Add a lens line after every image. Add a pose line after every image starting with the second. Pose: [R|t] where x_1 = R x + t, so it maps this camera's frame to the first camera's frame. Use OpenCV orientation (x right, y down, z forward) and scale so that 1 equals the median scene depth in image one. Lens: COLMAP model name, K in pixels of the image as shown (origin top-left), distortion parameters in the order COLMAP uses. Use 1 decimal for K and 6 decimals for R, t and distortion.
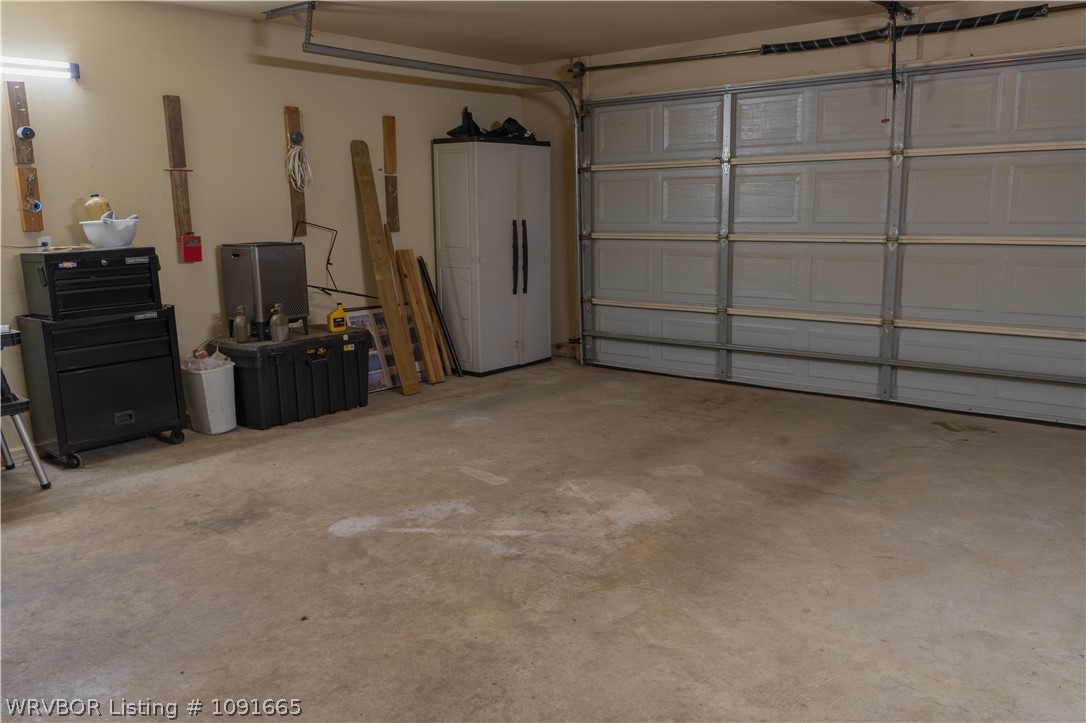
lens RADIAL K [[858.1, 0, 538.3], [0, 858.1, 358.6], [0, 0, 1]] dist [-0.001443, 0.002474]
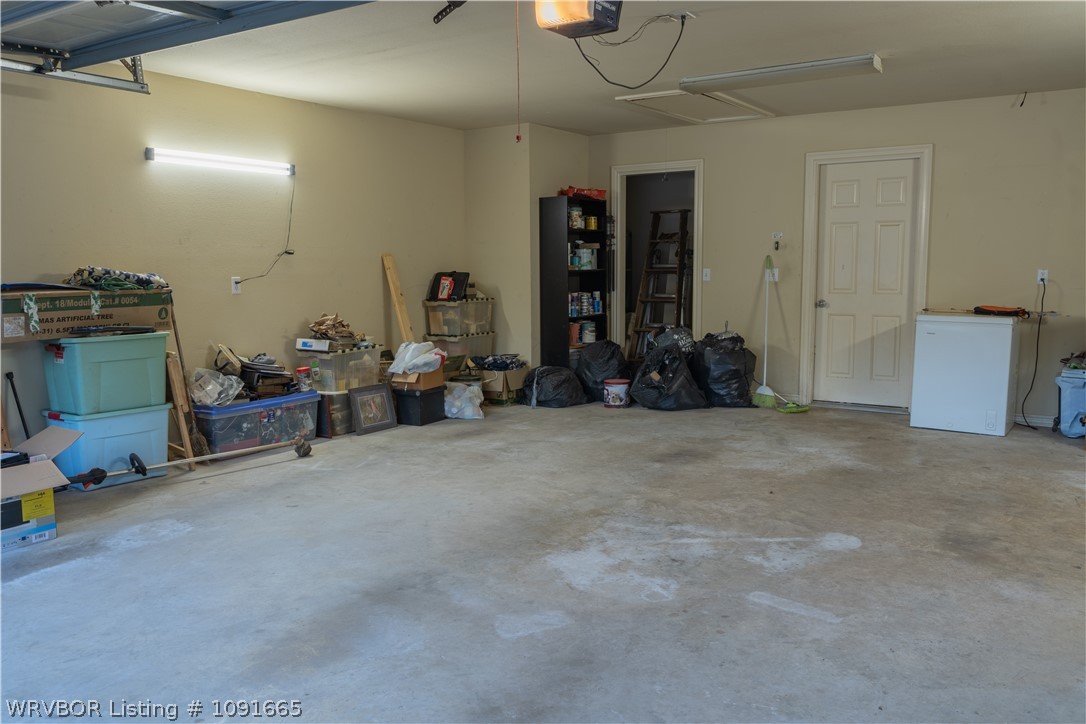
lens RADIAL K [[858.1, 0, 538.3], [0, 858.1, 359.1], [0, 0, 1]] dist [-0.001443, 0.002474]
pose [[-0.994951, 0.033858, -0.094483, 0.255971], [0.005164, 0.957403, 0.288710, -0.337706], [0.100233, 0.286764, -0.952743, 1.926145]]
